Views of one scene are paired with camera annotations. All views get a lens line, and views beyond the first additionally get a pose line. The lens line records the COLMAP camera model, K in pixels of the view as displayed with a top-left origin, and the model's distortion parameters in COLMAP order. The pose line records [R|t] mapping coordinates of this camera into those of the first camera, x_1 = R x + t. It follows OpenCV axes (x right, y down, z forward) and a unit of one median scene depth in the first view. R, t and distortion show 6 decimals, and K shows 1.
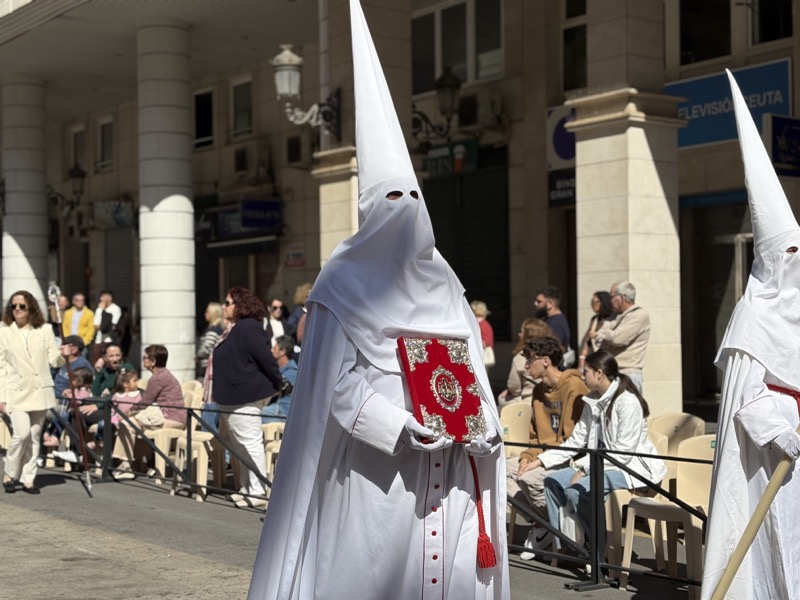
lens RADIAL K [[1285.4, 0, 400.2], [0, 1285.4, 309.1], [0, 0, 1]] dist [0.114886, 0.000000]
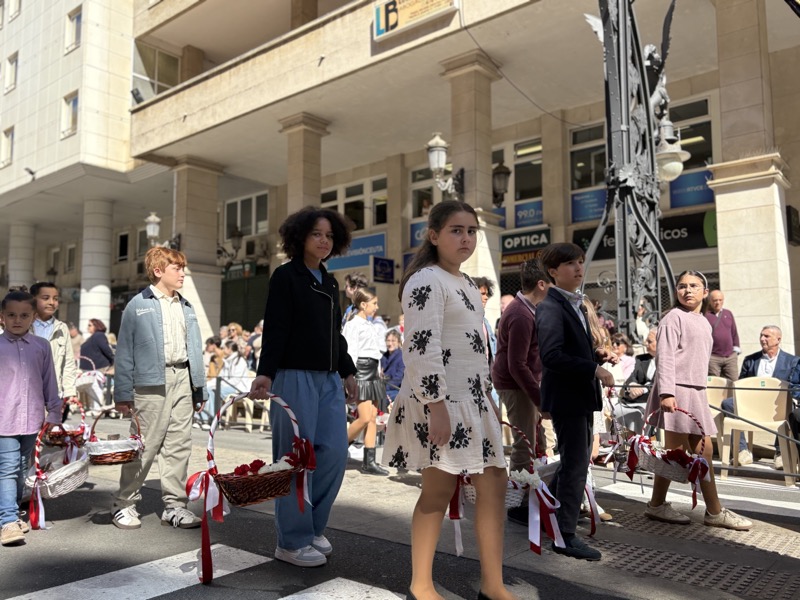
lens RADIAL K [[667.7, 0, 406.4], [0, 667.7, 303.8], [0, 0, 1]] dist [0.040548, -0.030910]
pose [[0.975589, 0.028392, 0.217760, 0.072749], [-0.011424, 0.996826, -0.078789, 0.021395], [-0.219306, 0.074378, 0.972817, -0.121996]]
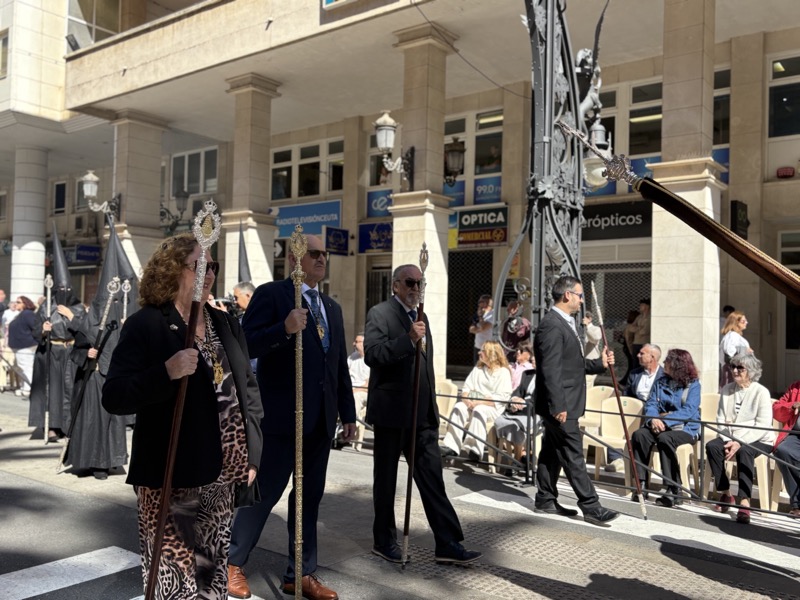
lens RADIAL K [[741.5, 0, 407.1], [0, 741.5, 304.9], [0, 0, 1]] dist [0.027952, 0.000000]
pose [[0.966919, 0.041893, 0.251619, 0.090633], [-0.039506, 0.999114, -0.014531, -0.004670], [-0.252005, 0.004110, 0.967717, -0.186809]]
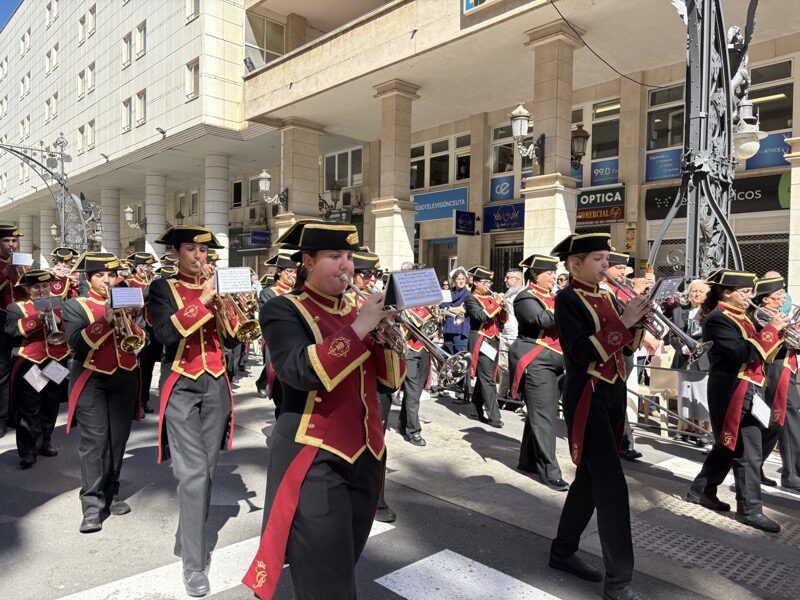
lens RADIAL K [[606.0, 0, 405.1], [0, 606.0, 306.6], [0, 0, 1]] dist [0.045332, -0.046030]
pose [[0.994858, 0.027237, 0.097553, 0.061985], [-0.031230, 0.998726, 0.039646, -0.004238], [-0.096349, -0.042489, 0.994440, -0.140423]]
